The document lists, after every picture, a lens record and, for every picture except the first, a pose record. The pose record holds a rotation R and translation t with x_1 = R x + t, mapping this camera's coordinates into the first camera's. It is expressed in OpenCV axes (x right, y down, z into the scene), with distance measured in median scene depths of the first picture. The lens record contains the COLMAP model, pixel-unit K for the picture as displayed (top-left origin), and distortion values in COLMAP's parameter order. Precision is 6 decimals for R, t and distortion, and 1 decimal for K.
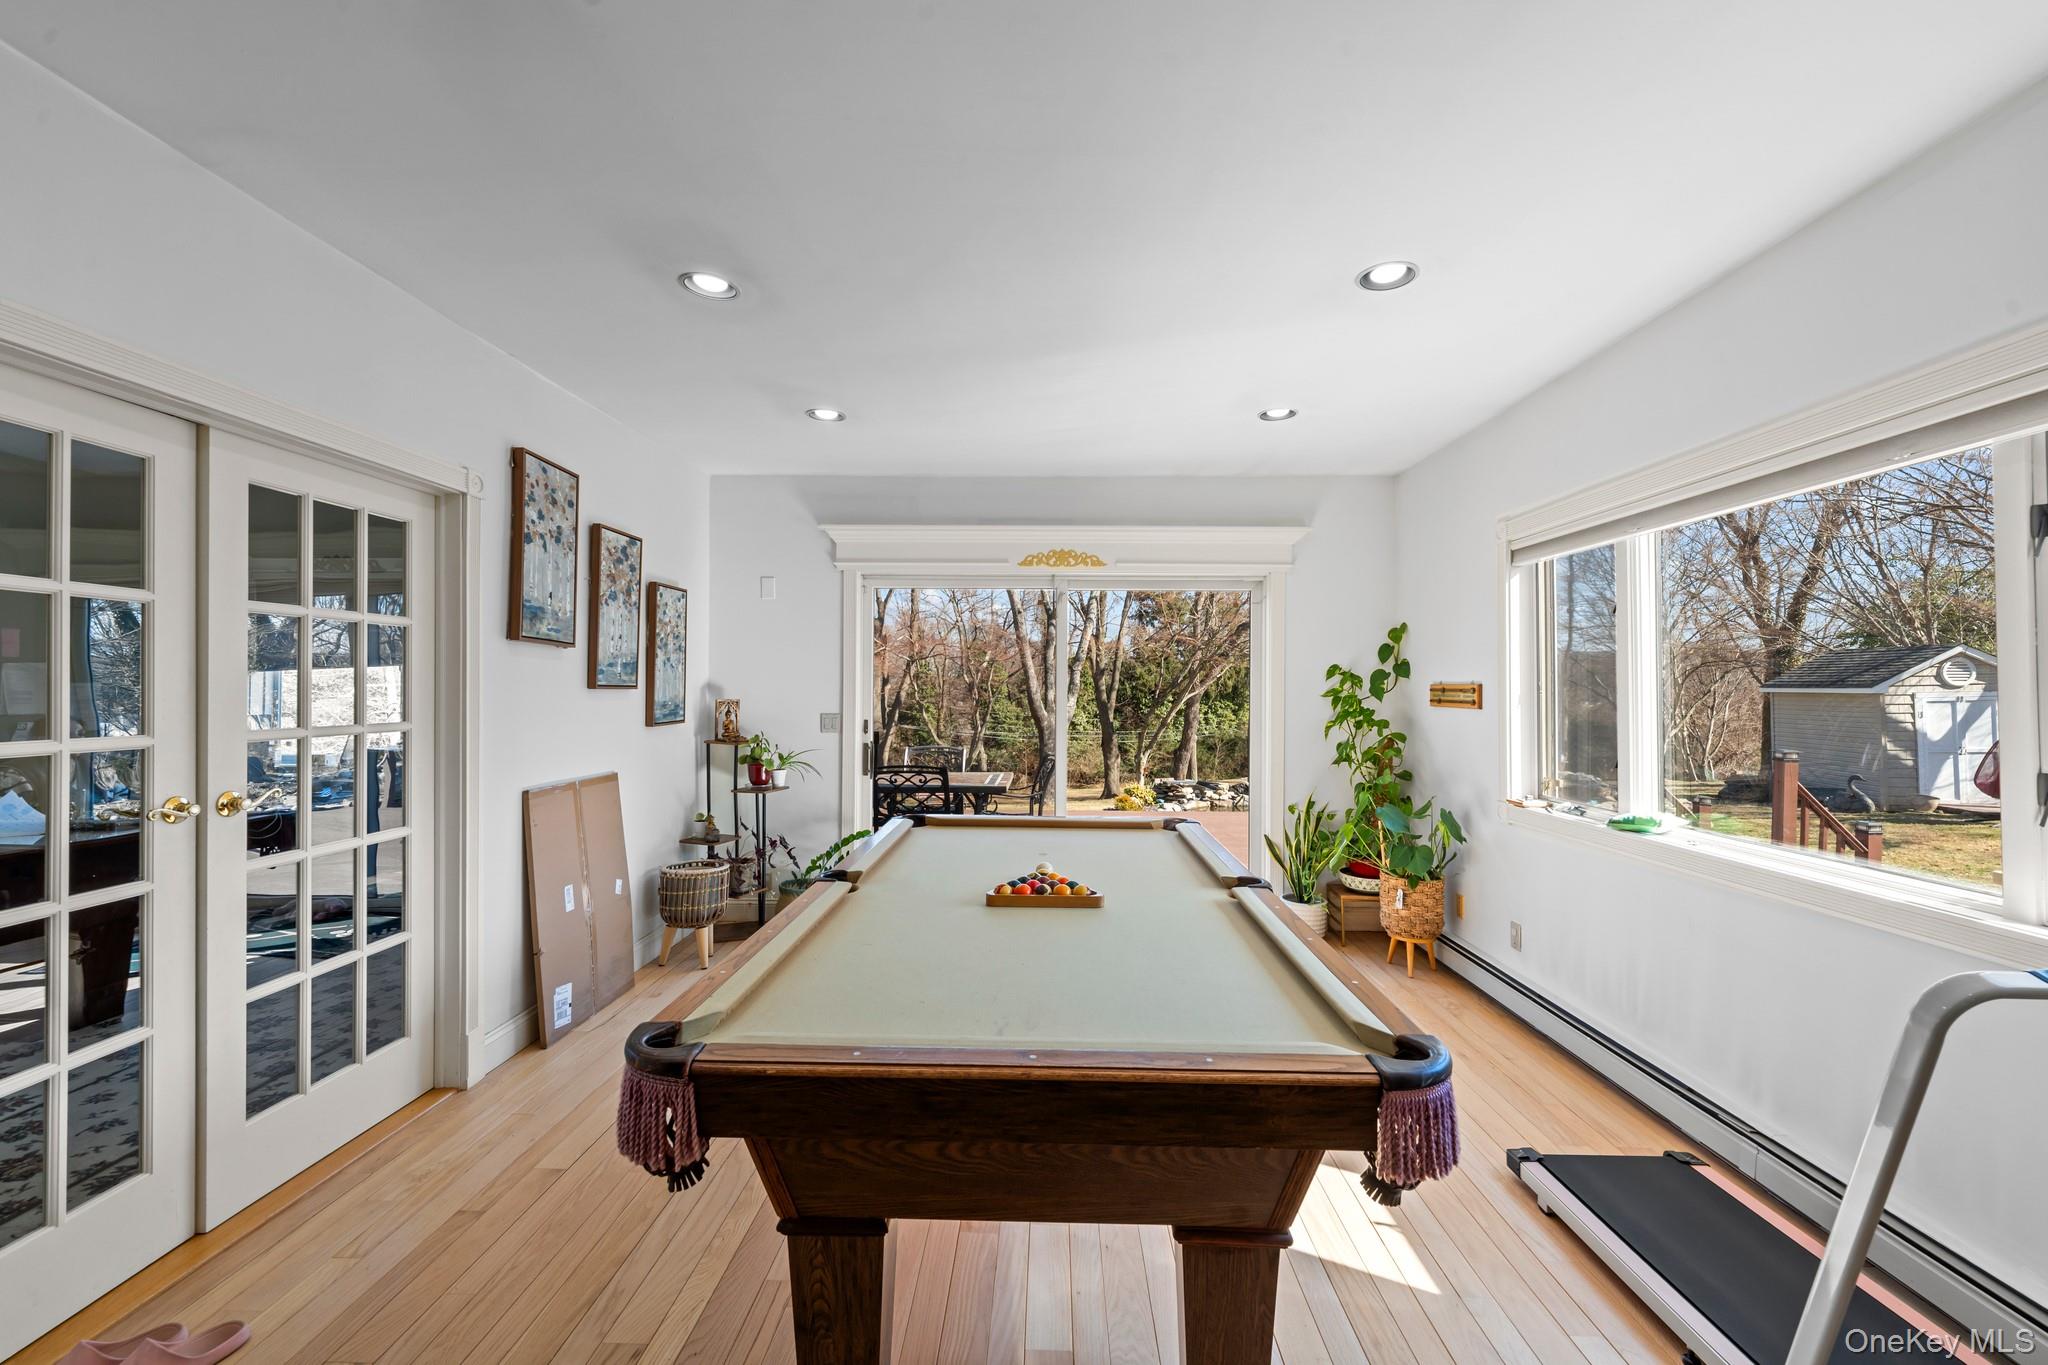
lens RADIAL K [[831.1, 0, 1021.9], [0, 831.1, 674.5], [0, 0, 1]] dist [0.001633, -0.000931]
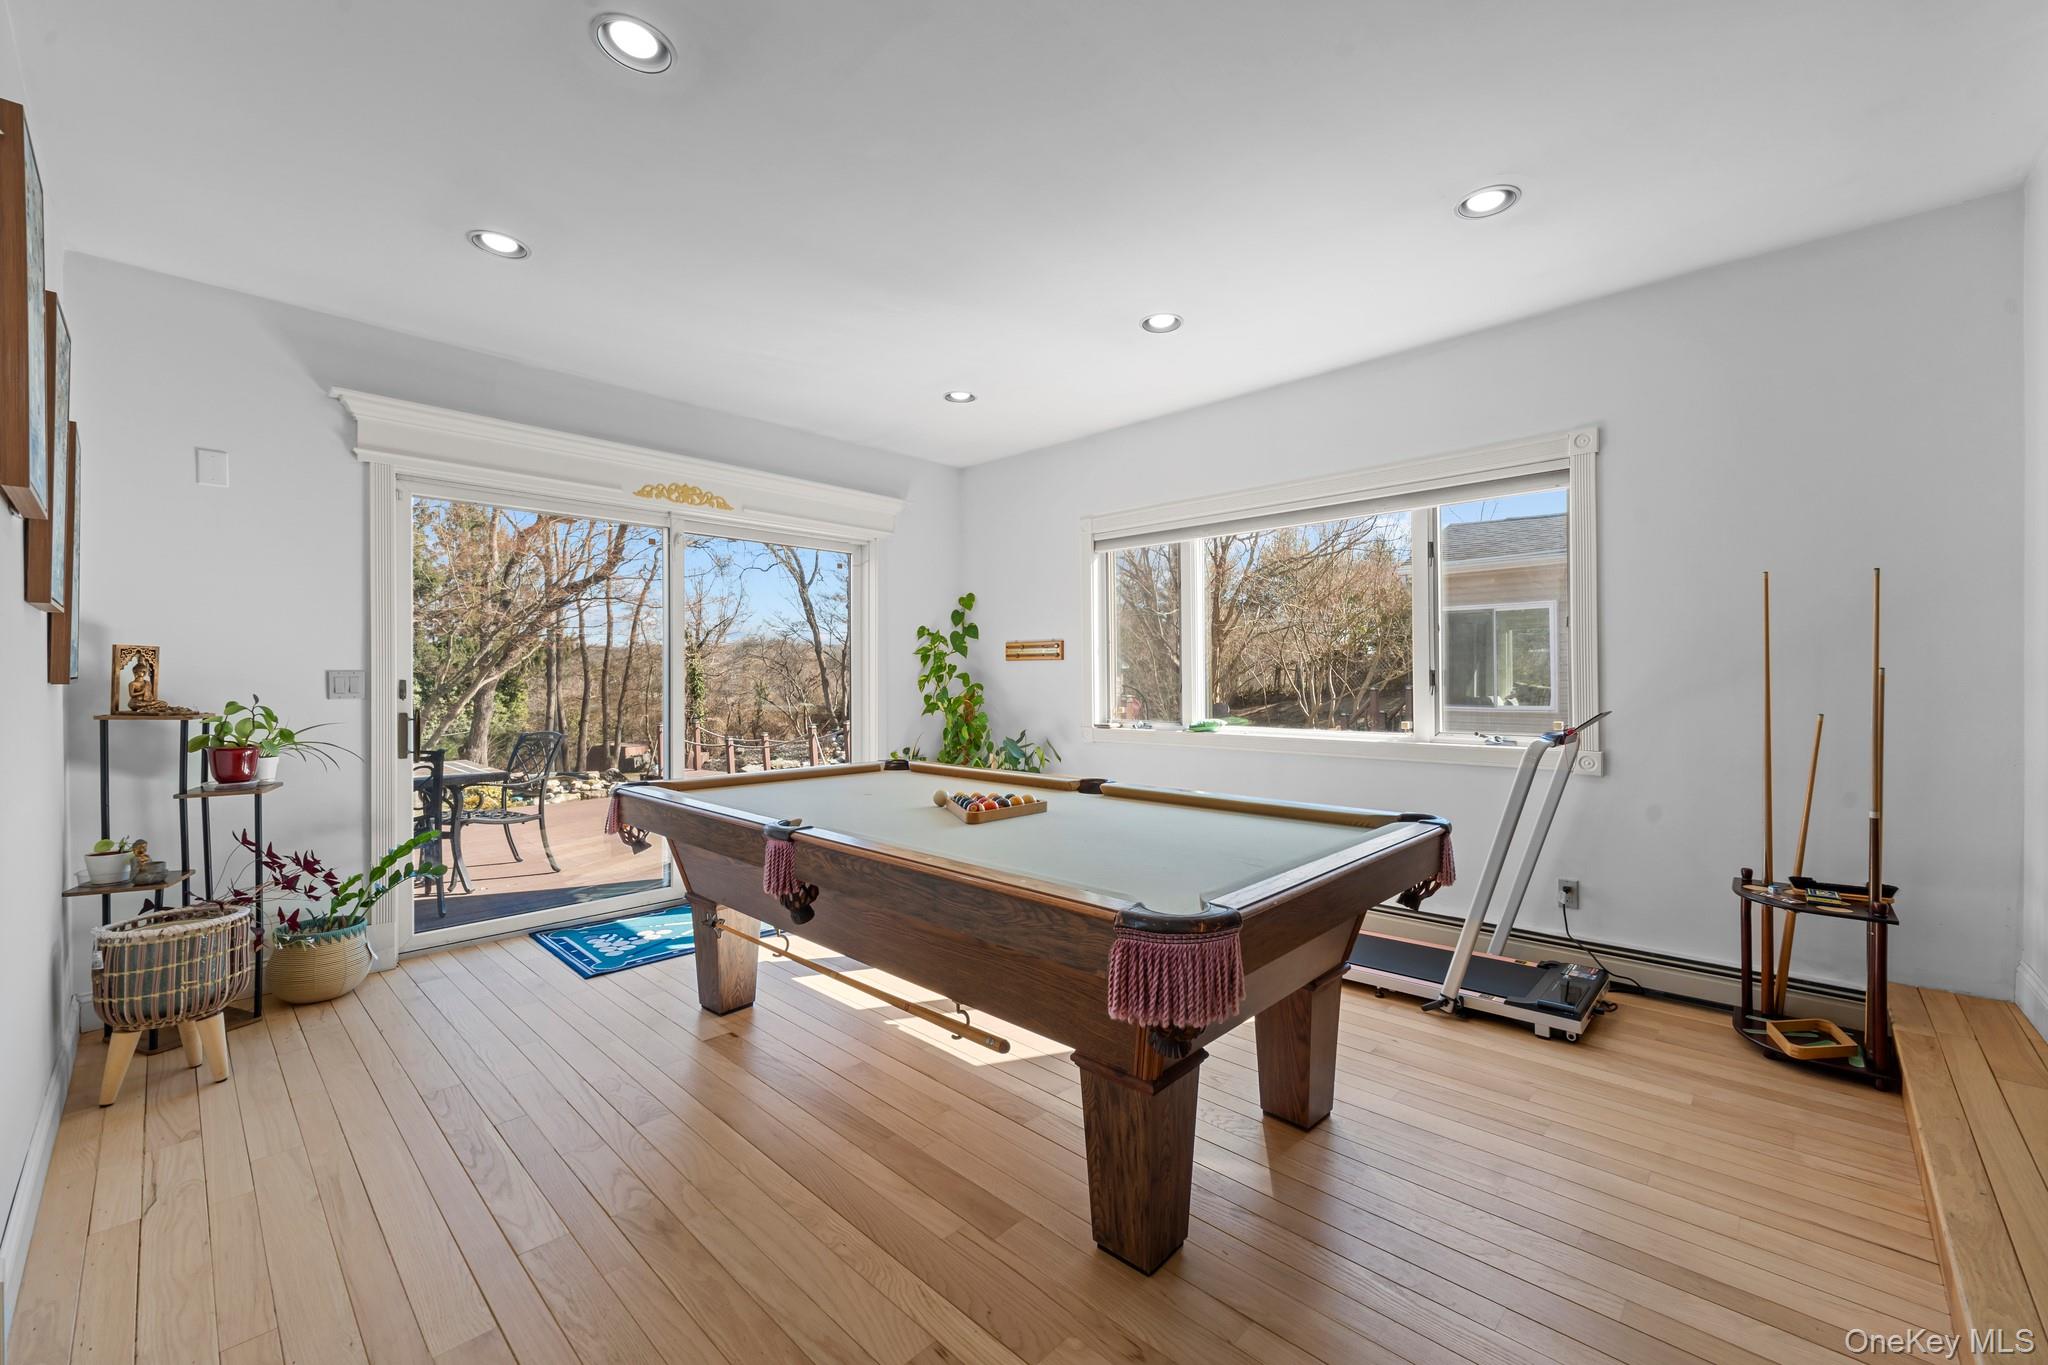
lens RADIAL K [[831.1, 0, 1024.1], [0, 831.1, 678.7], [0, 0, 1]] dist [0.001633, -0.000931]
pose [[0.663511, -0.008600, 0.748117, -0.384940], [-0.003790, 0.999882, 0.014856, 0.042859], [-0.748157, -0.012693, 0.663401, 0.143076]]
